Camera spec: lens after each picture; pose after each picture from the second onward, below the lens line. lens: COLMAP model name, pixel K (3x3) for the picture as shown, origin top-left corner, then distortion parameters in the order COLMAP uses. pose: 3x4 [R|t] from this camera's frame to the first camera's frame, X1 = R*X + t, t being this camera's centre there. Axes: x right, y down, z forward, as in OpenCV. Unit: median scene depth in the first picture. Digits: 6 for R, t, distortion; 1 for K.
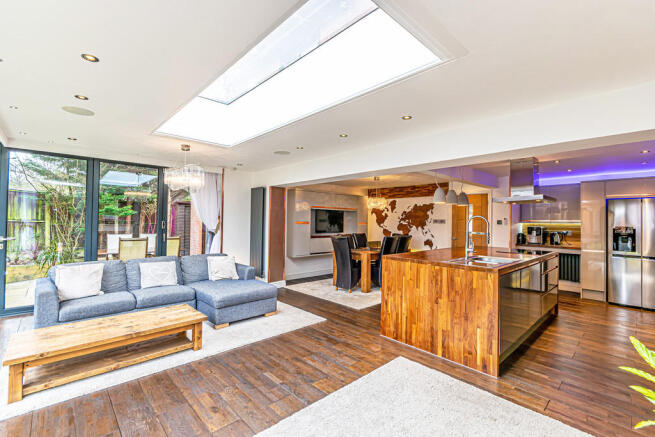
lens RADIAL K [[292.0, 0, 327.9], [0, 292.0, 220.0], [0, 0, 1]] dist [0.003142, 0.001242]
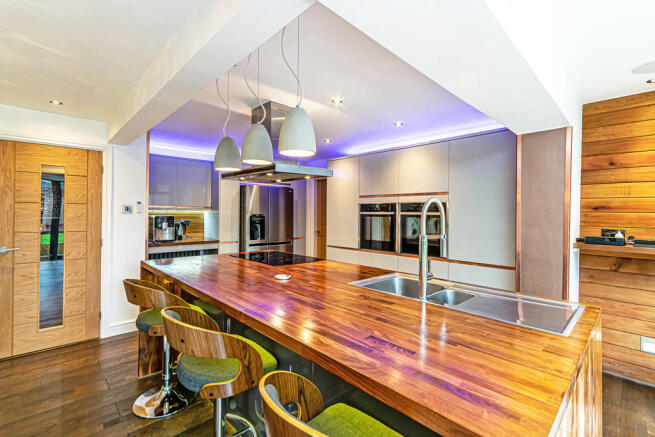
lens RADIAL K [[292.0, 0, 326.1], [0, 292.0, 213.3], [0, 0, 1]] dist [0.003142, 0.001242]
pose [[-0.012120, -0.014262, 0.999825, 0.041907], [-0.016310, 0.999768, 0.014064, 0.002573], [-0.999794, -0.016137, -0.012350, 0.646127]]
